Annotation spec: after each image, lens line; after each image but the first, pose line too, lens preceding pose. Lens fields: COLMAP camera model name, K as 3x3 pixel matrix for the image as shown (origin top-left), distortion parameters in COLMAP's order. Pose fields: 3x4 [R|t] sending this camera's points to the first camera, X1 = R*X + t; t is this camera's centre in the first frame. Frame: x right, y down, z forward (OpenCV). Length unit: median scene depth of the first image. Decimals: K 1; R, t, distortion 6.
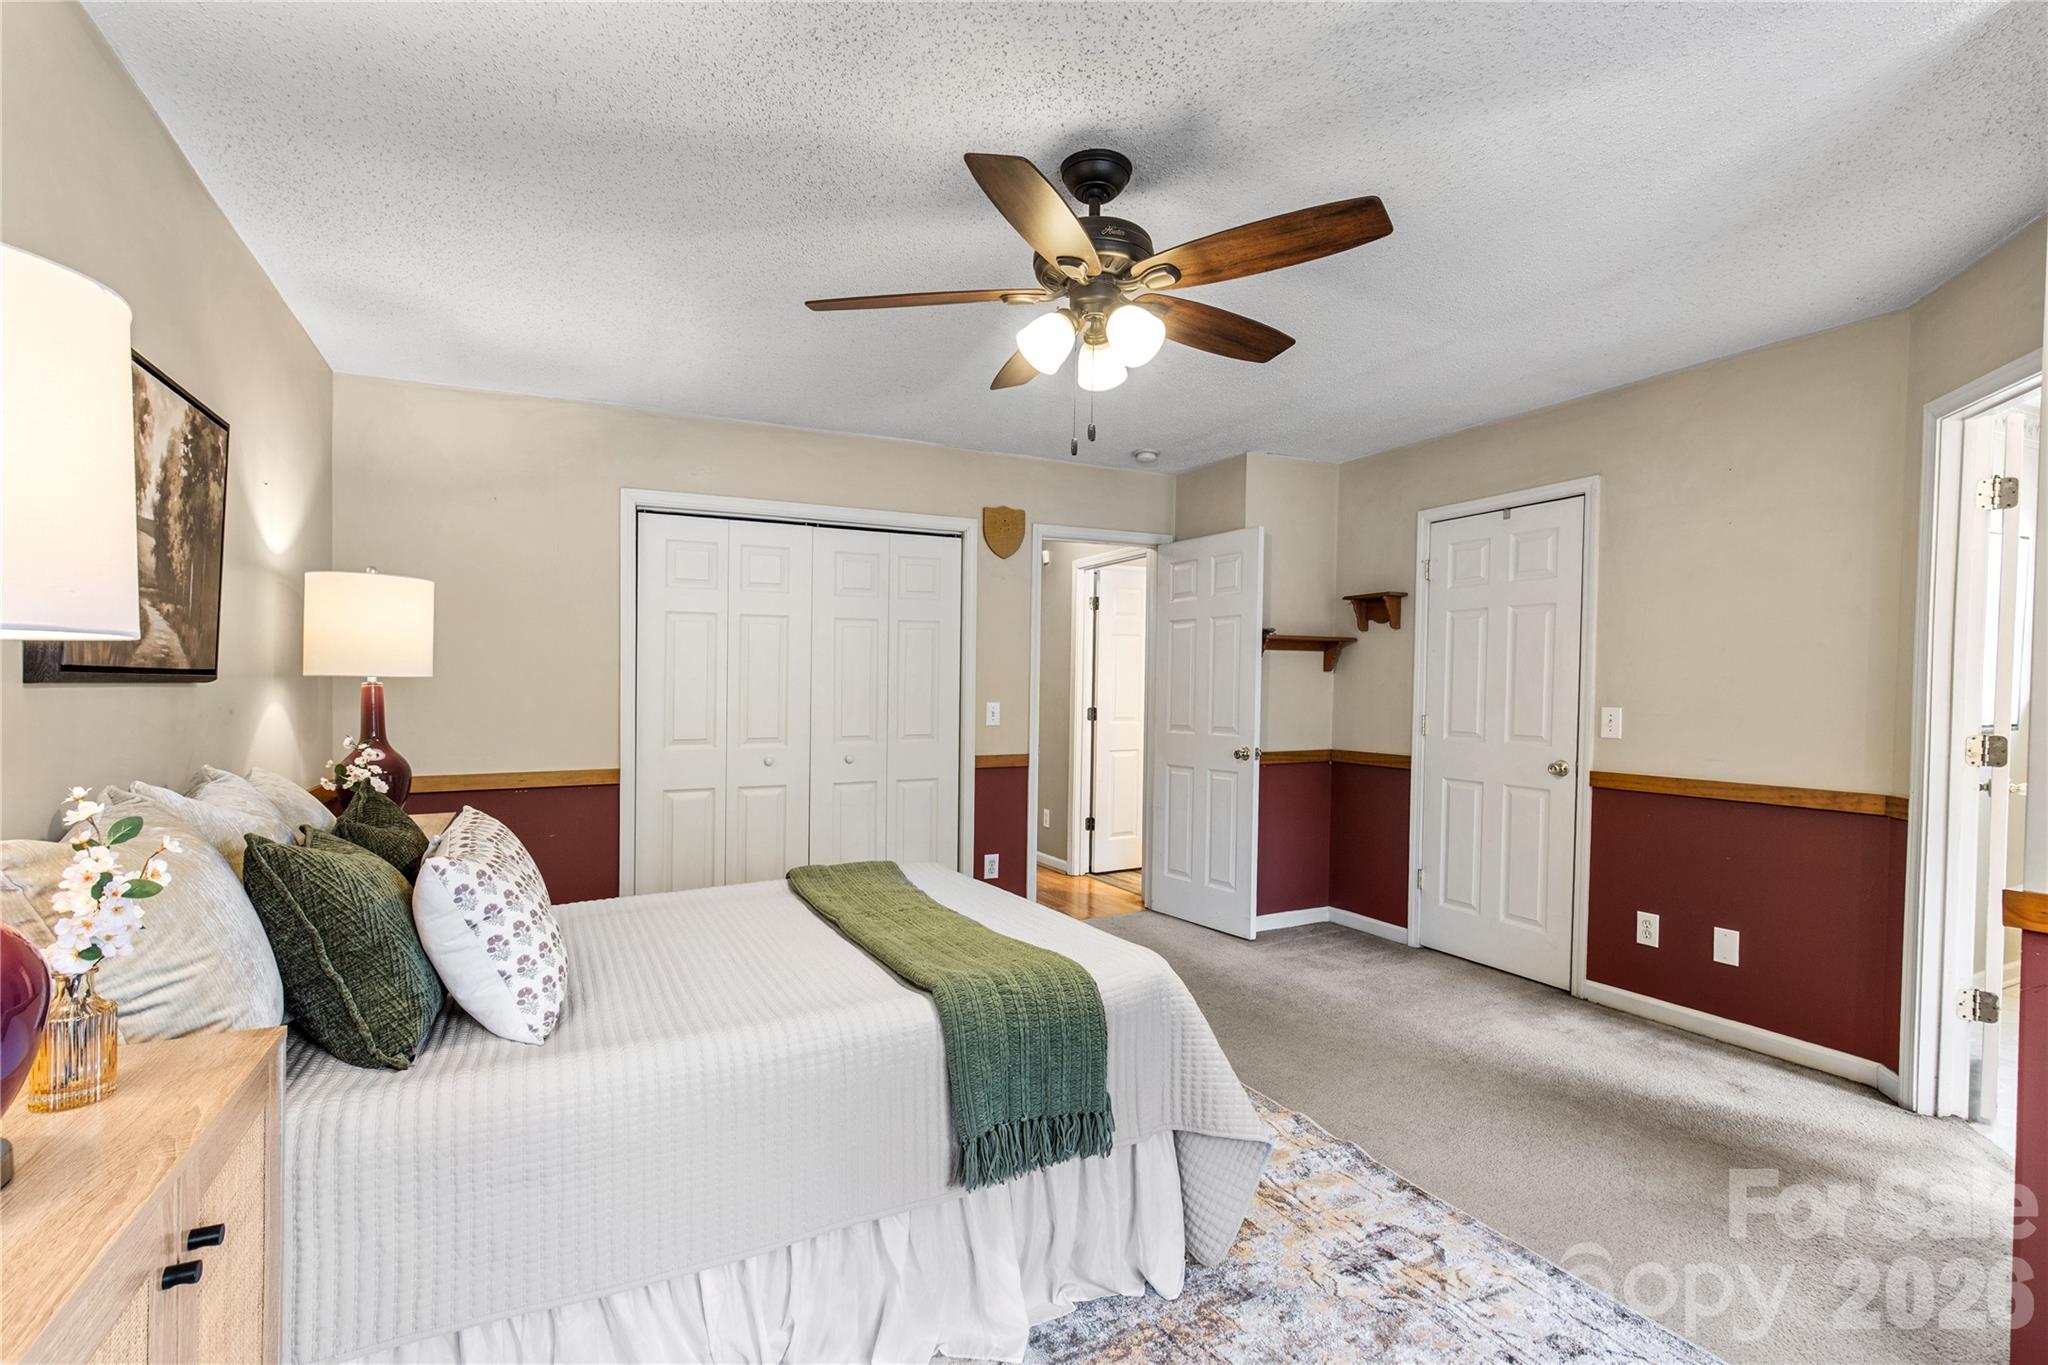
lens RADIAL K [[942.6, 0, 1022.1], [0, 942.6, 679.4], [0, 0, 1]] dist [0.005272, -0.000994]
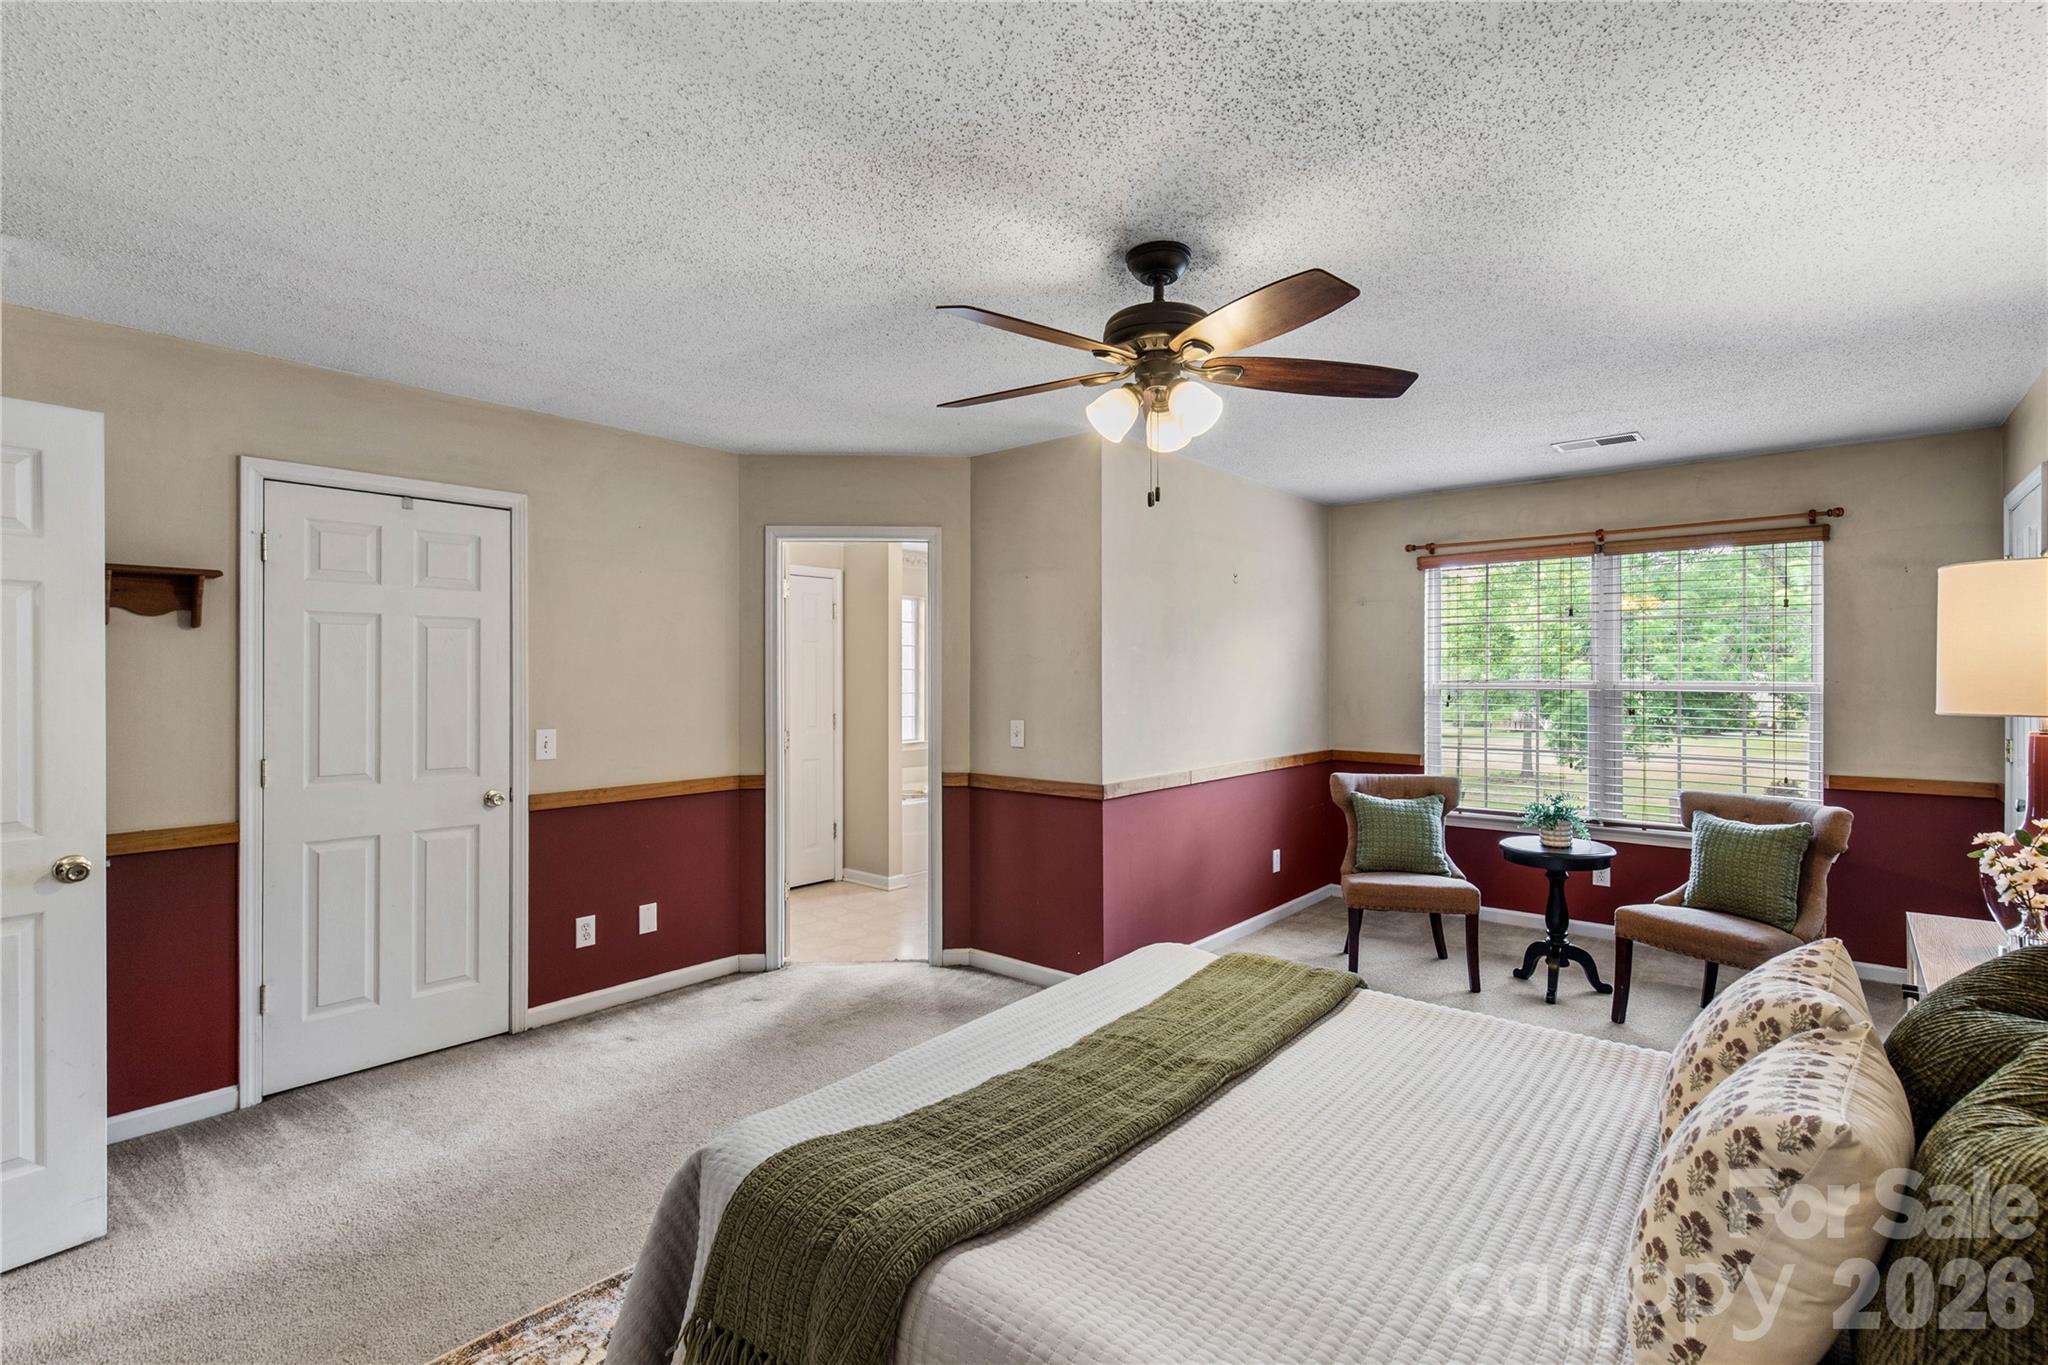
lens RADIAL K [[942.6, 0, 1024.0], [0, 942.6, 691.1], [0, 0, 1]] dist [0.005272, -0.000994]
pose [[-0.395674, -0.011588, 0.918318, -0.511798], [-0.001251, 0.999926, 0.012079, -0.024692], [-0.918390, 0.003630, -0.395659, 0.935246]]
